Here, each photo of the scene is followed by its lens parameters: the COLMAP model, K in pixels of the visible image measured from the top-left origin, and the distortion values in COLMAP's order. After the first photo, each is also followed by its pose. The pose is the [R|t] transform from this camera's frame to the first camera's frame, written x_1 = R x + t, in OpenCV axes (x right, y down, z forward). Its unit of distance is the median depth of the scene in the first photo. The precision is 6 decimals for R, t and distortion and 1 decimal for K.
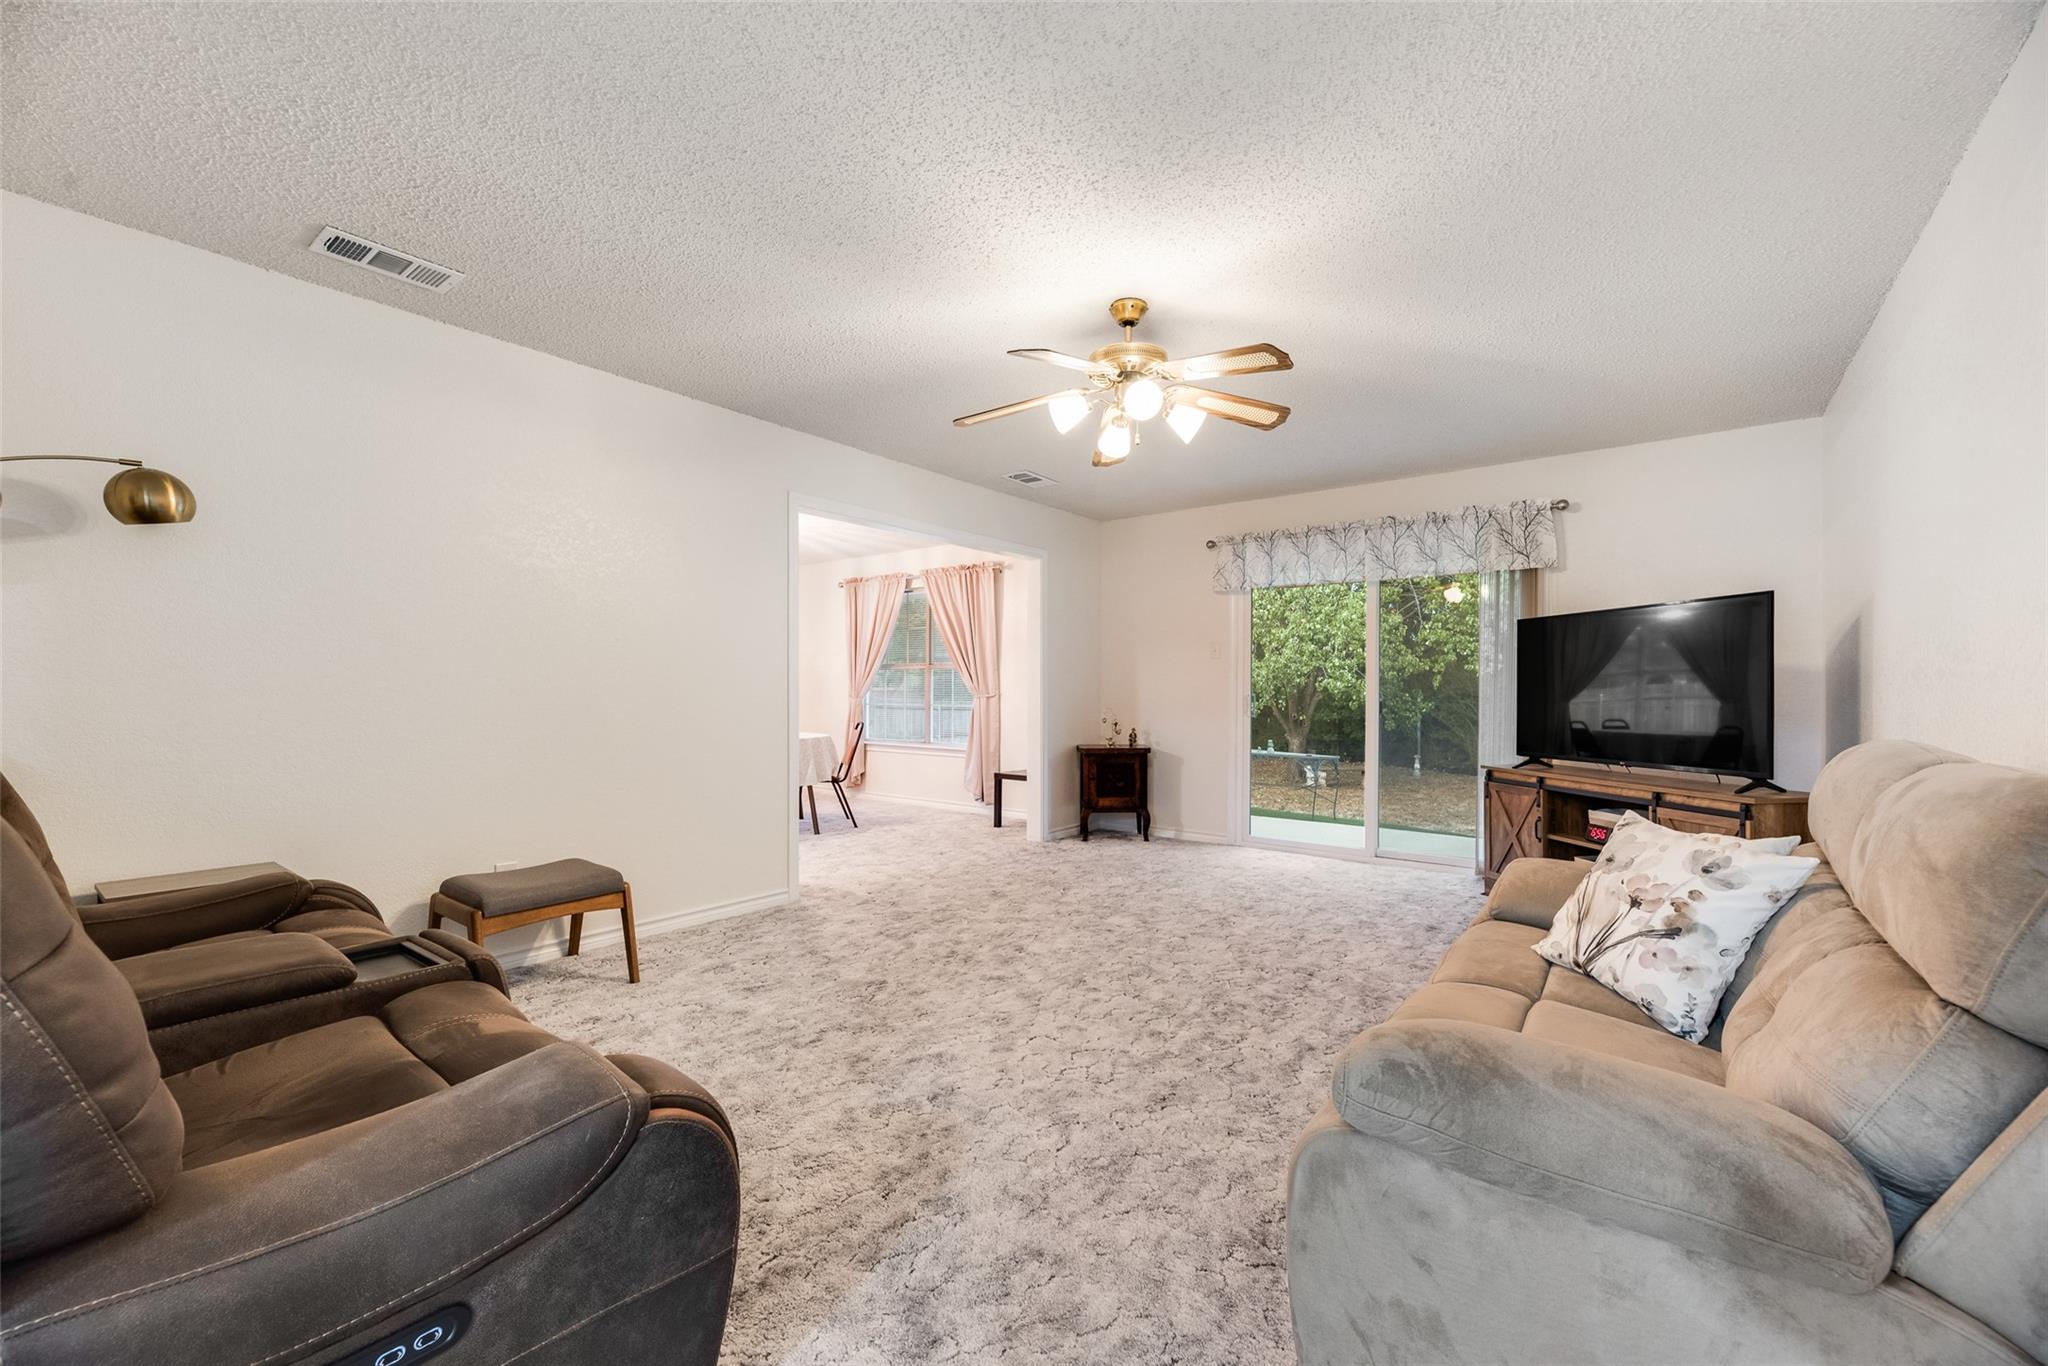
lens RADIAL K [[810.5, 0, 1030.6], [0, 810.5, 687.1], [0, 0, 1]] dist [-0.000312, 0.000045]
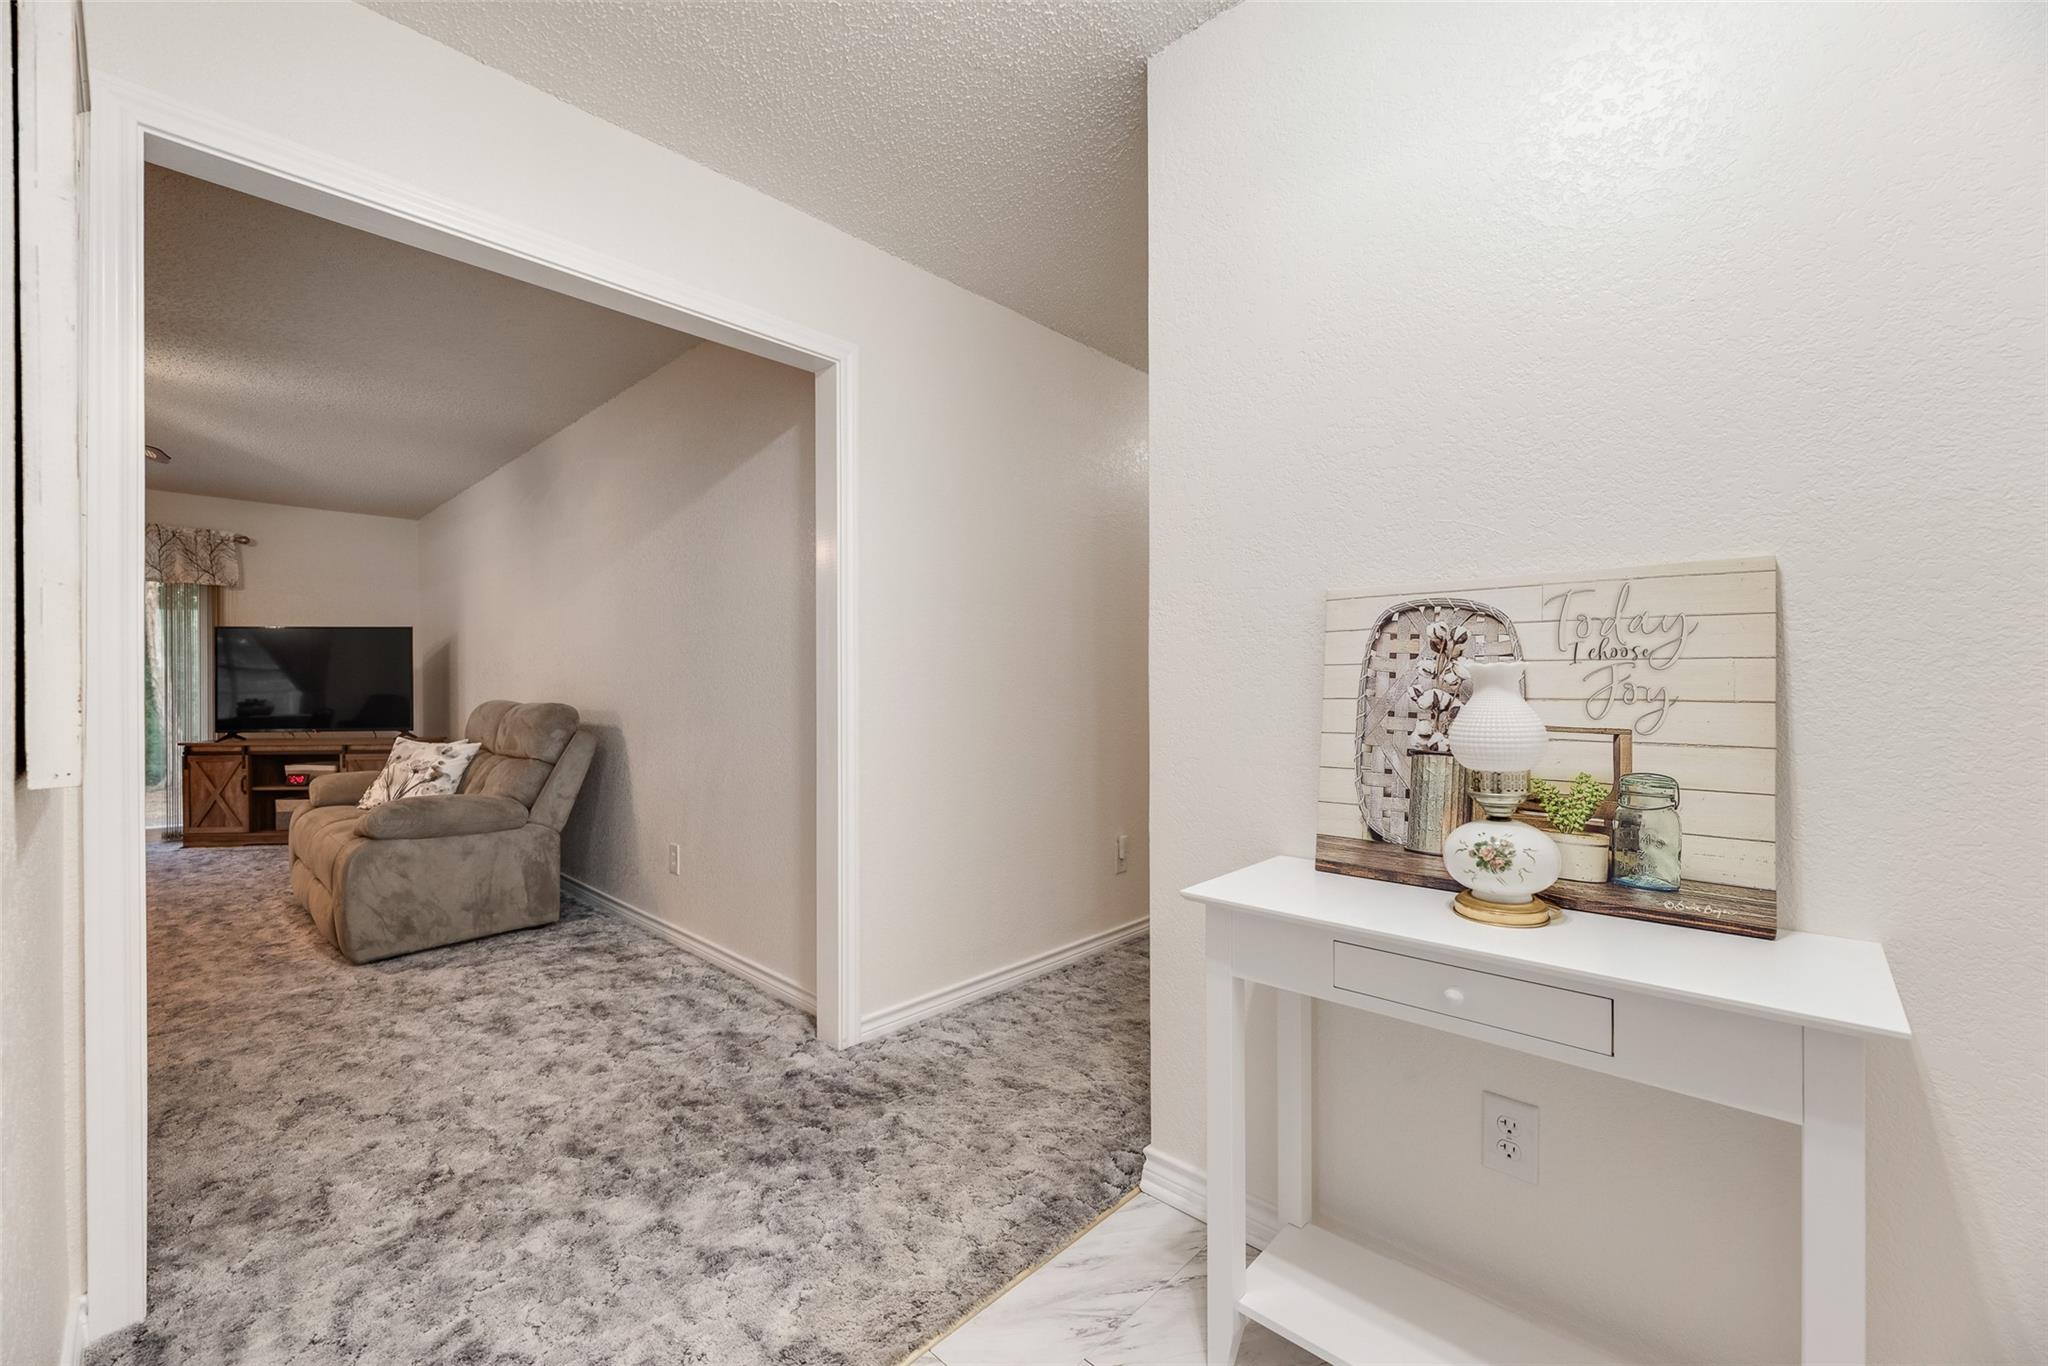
lens RADIAL K [[810.5, 0, 1032.2], [0, 810.5, 686.1], [0, 0, 1]] dist [-0.000312, 0.000045]
pose [[0.069167, 0.000037, 0.997605, -0.718462], [-0.005730, 0.999984, 0.000360, 0.003380], [-0.997589, -0.005742, 0.069166, -0.461095]]
